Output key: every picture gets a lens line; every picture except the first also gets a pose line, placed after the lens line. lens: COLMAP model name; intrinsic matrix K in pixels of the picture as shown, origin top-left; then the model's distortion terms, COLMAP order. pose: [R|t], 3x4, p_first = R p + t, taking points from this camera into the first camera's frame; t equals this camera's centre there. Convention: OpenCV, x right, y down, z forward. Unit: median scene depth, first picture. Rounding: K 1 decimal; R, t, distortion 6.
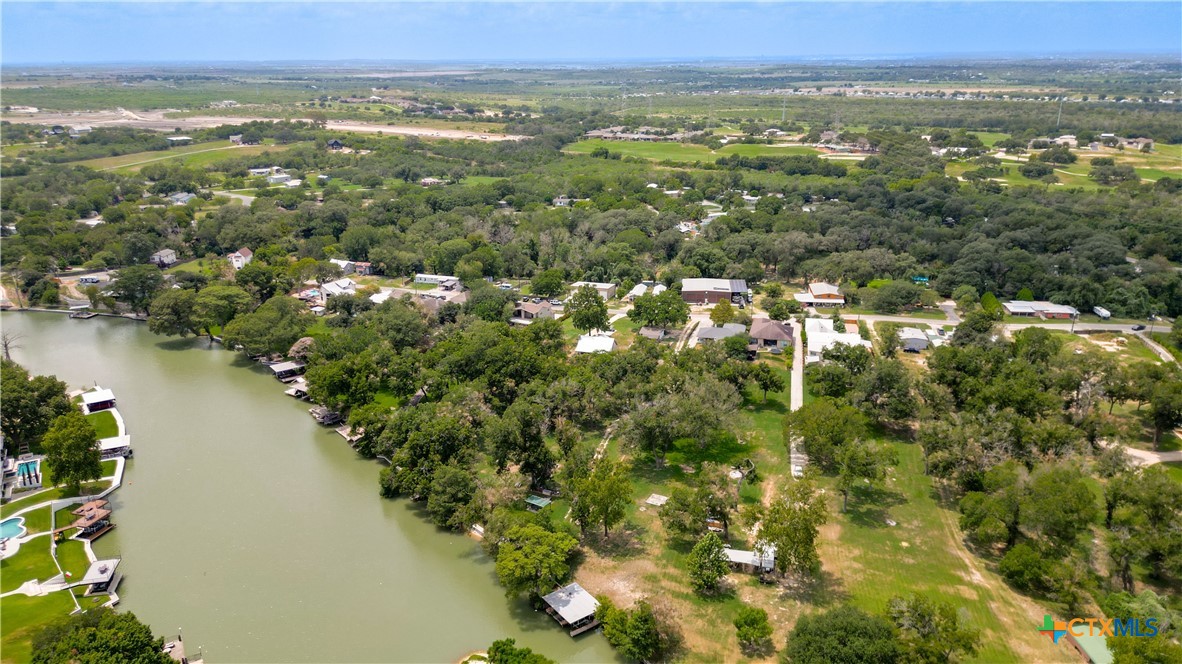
lens RADIAL K [[833.1, 0, 582.9], [0, 833.1, 330.3], [0, 0, 1]] dist [0.070013, -0.082314]
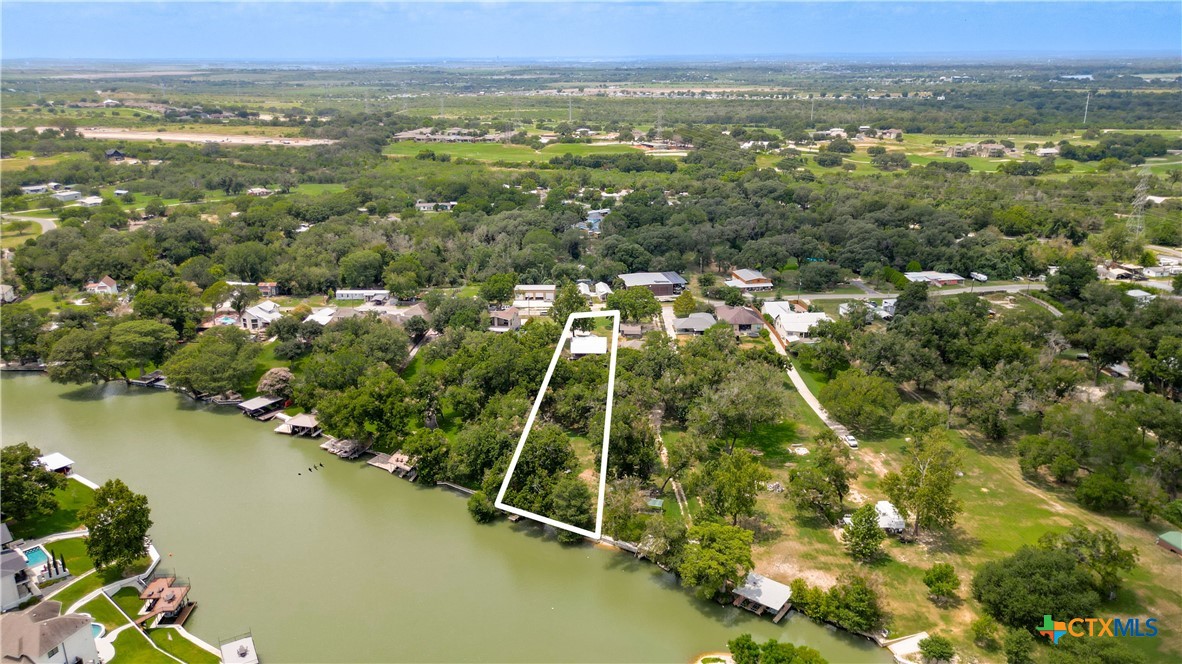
lens RADIAL K [[833.1, 0, 582.9], [0, 833.1, 330.3], [0, 0, 1]] dist [0.070013, -0.082314]
pose [[0.954306, -0.090943, 0.284657, -0.115053], [0.091253, 0.995753, 0.012204, -0.005492], [-0.284558, 0.014329, 0.958552, 0.018886]]
